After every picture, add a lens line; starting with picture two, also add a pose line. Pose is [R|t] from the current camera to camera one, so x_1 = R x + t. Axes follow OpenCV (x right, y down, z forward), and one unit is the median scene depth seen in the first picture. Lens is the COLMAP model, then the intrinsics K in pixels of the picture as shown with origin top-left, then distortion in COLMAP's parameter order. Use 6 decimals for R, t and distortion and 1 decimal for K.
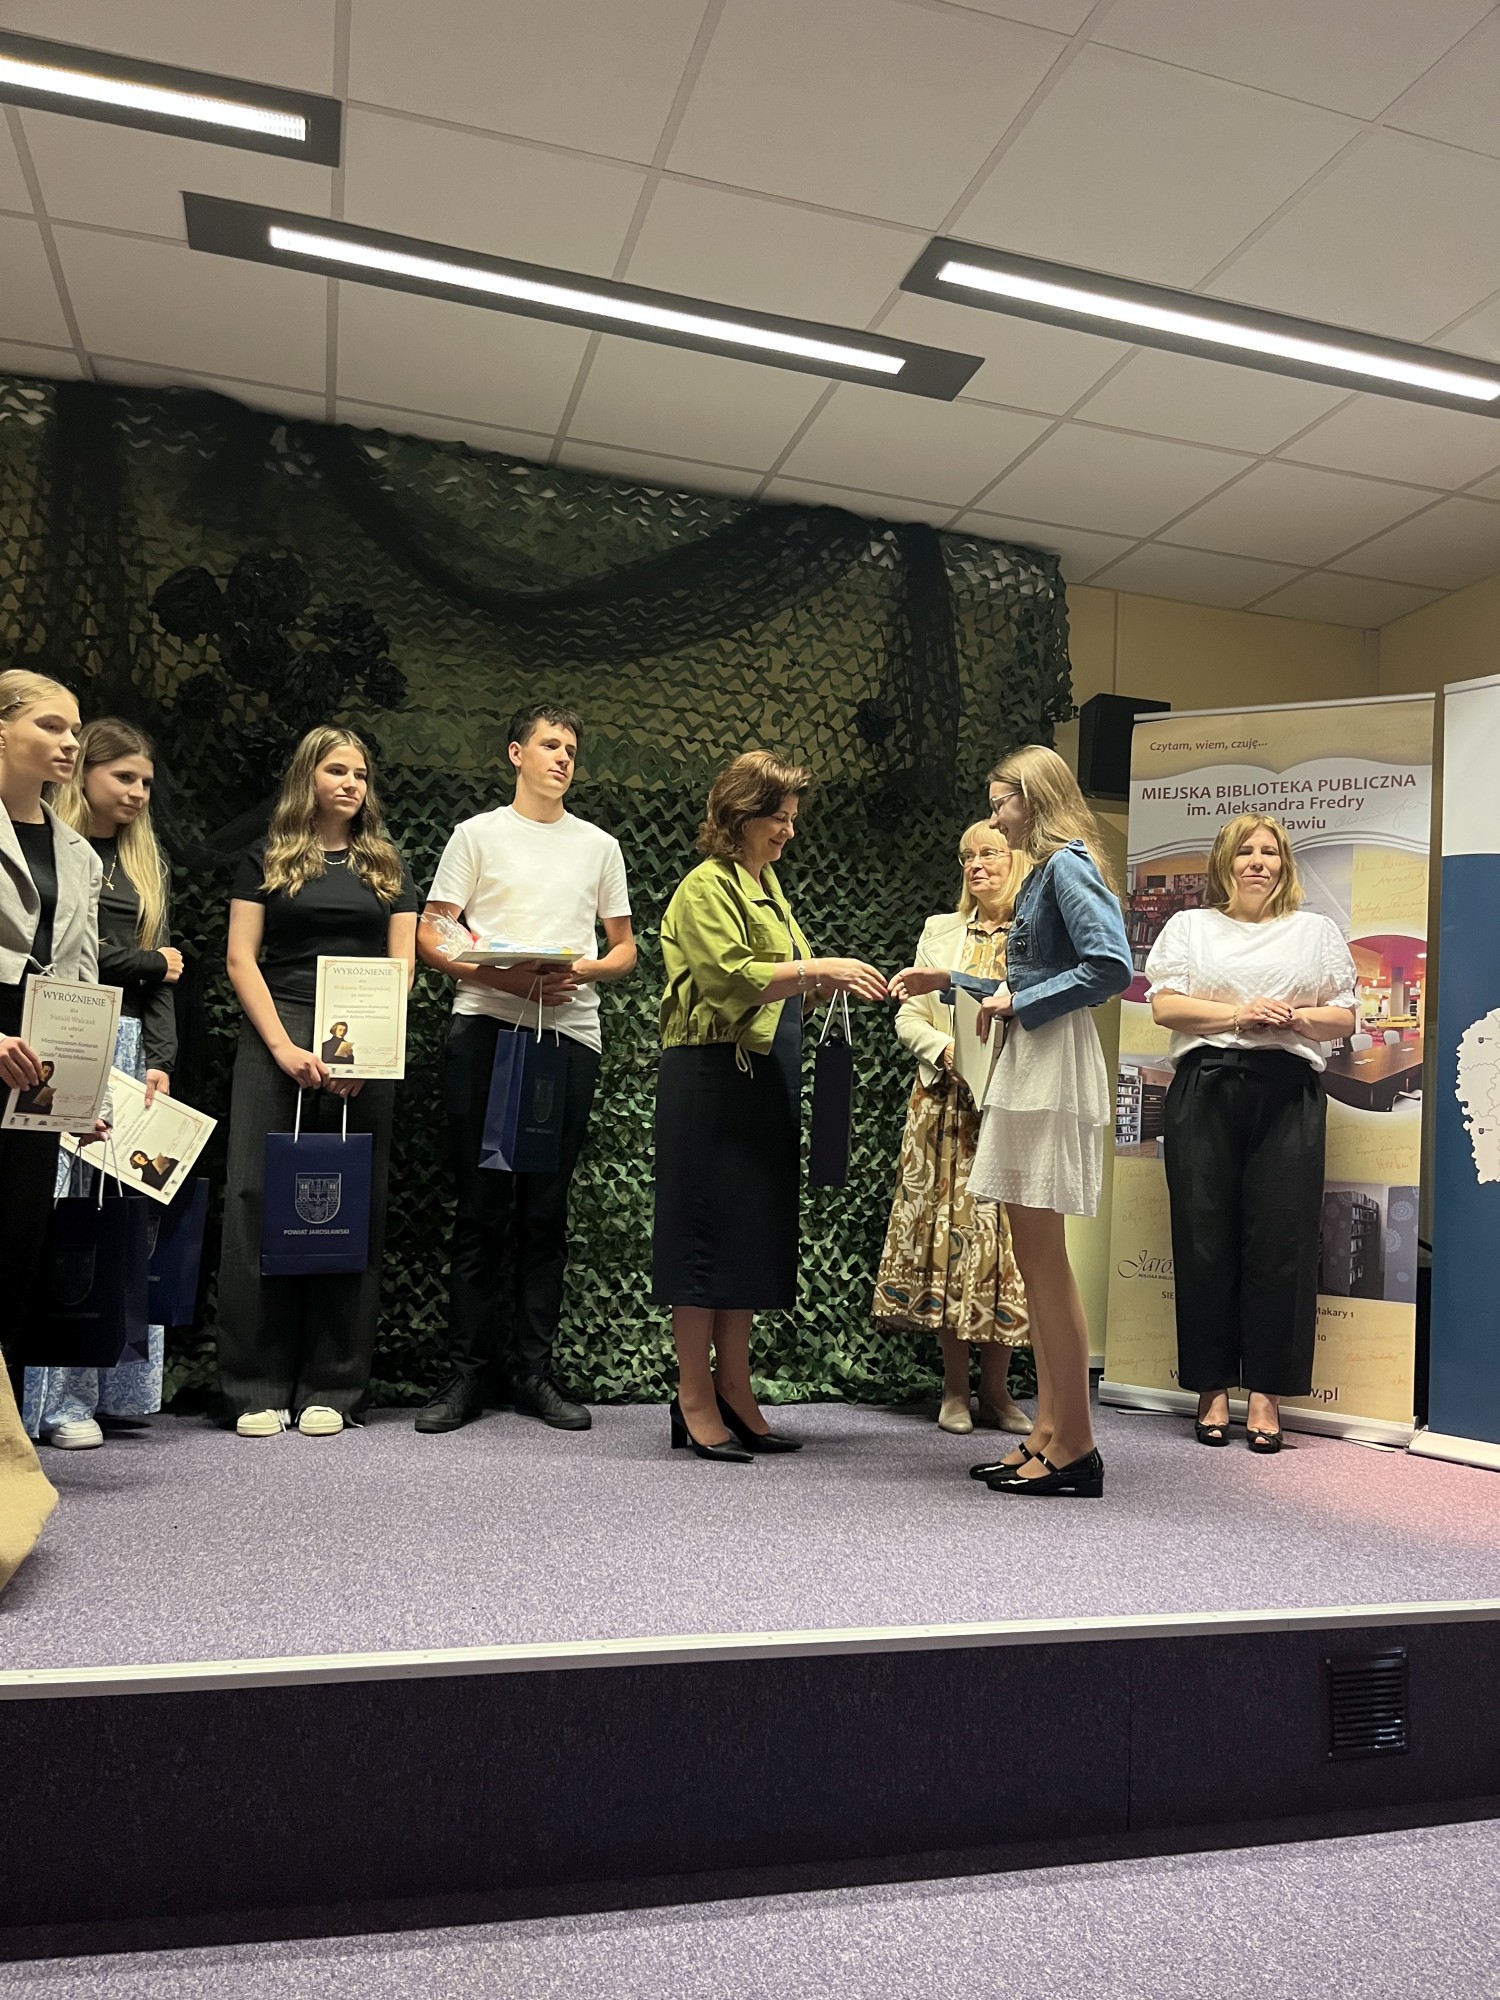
lens RADIAL K [[1561.9, 0, 776.9], [0, 1561.9, 1022.4], [0, 0, 1]] dist [0.040217, -0.047901]
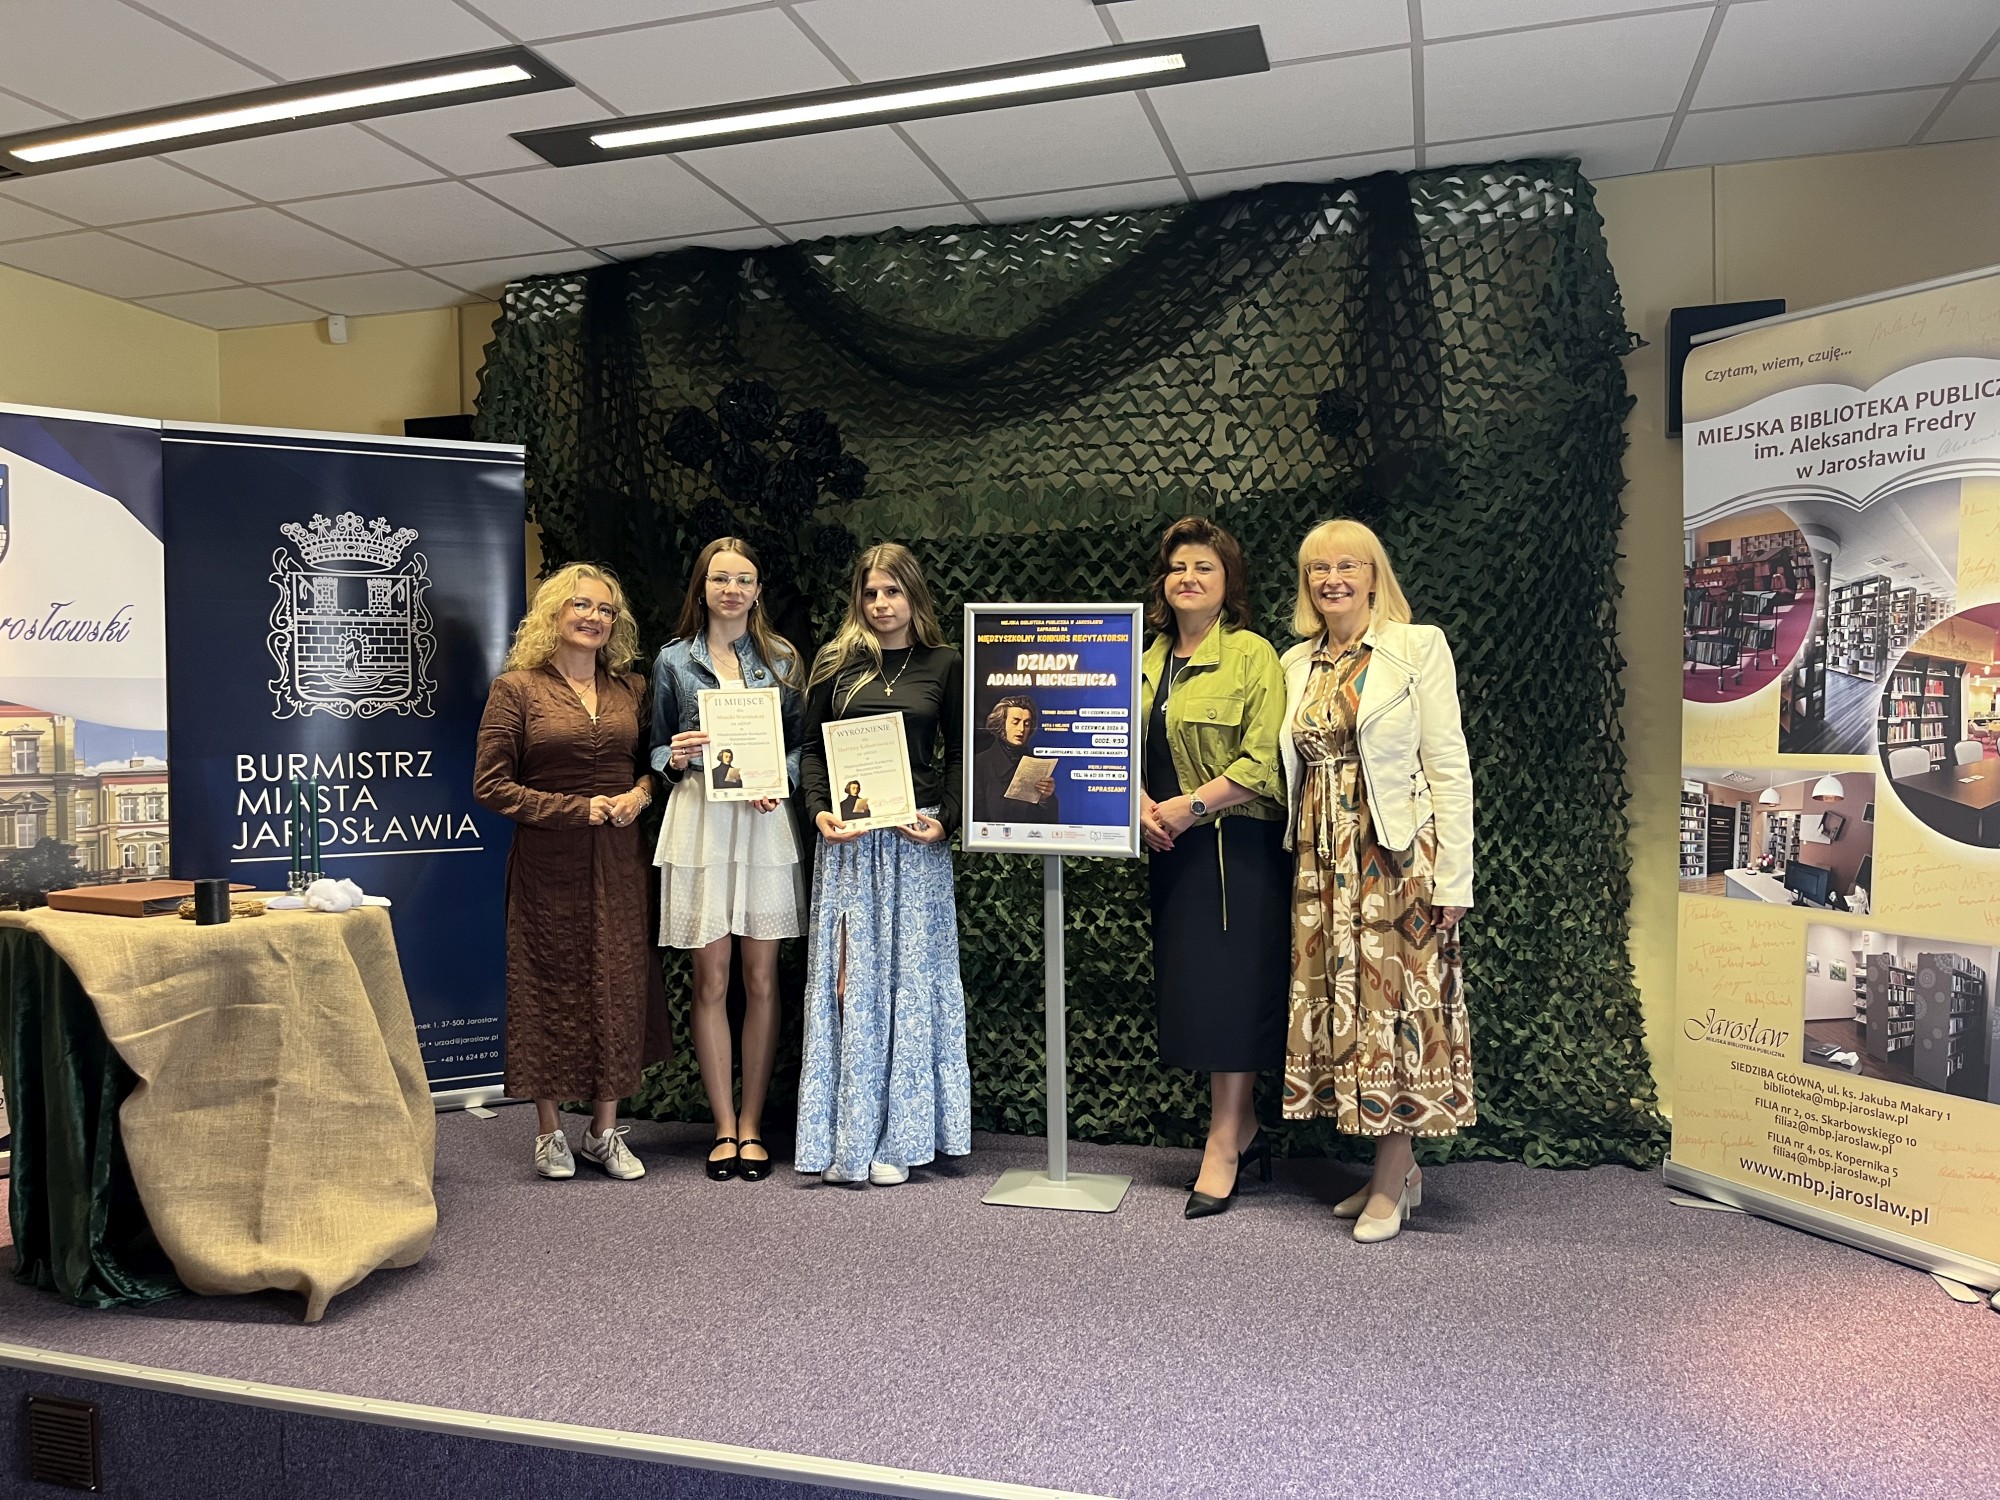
lens RADIAL K [[1561.9, 0, 970.0], [0, 1561.9, 765.1], [0, 0, 1]] dist [0.040217, -0.047901]
pose [[0.821292, -0.043844, -0.568821, 0.408190], [0.098343, 0.992998, 0.065452, -0.075943], [0.561968, -0.109695, 0.819853, 0.130064]]
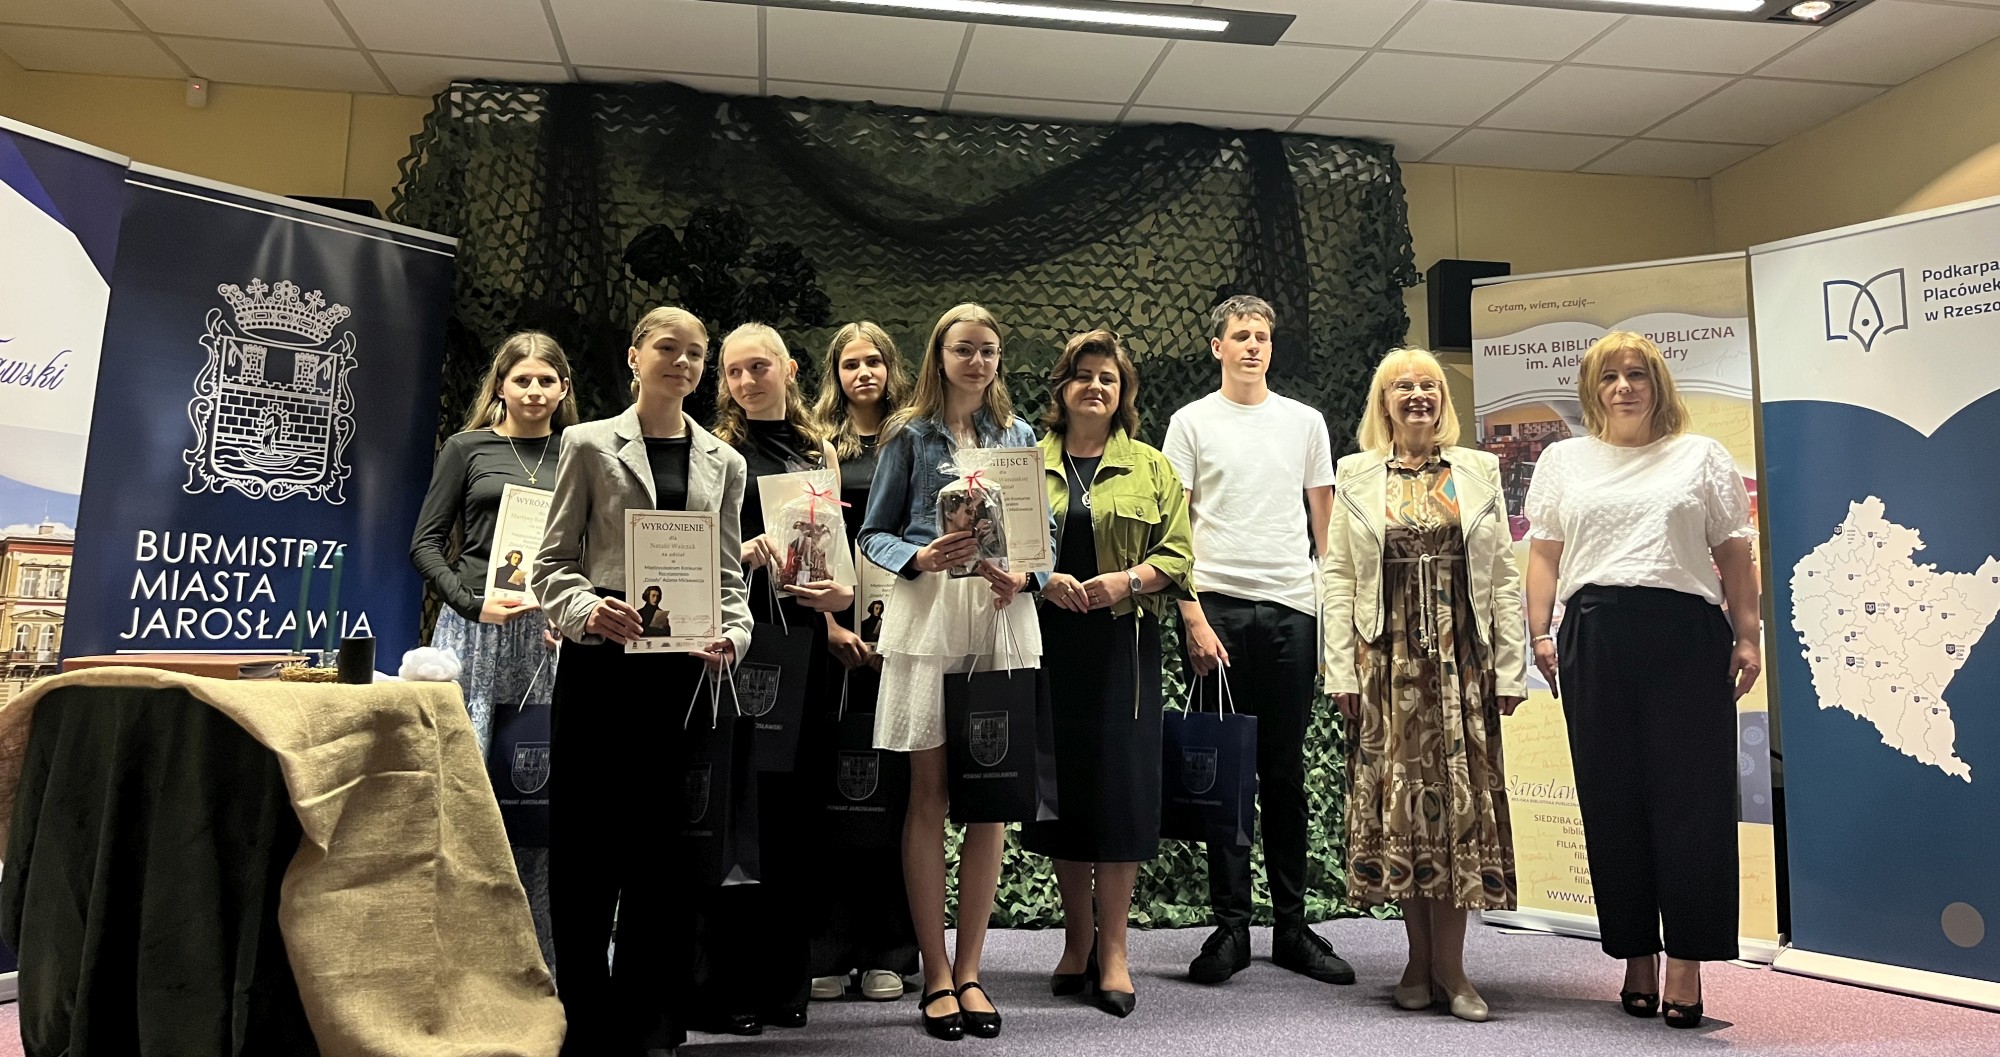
lens RADIAL K [[1571.6, 0, 1015.1], [0, 1571.6, 353.3], [0, 0, 1]] dist [0.060576, -0.075850]
pose [[0.990922, -0.055783, -0.122319, 0.045604], [0.042957, 0.993534, -0.105097, -0.045053], [0.127391, 0.098889, 0.986911, -0.152905]]
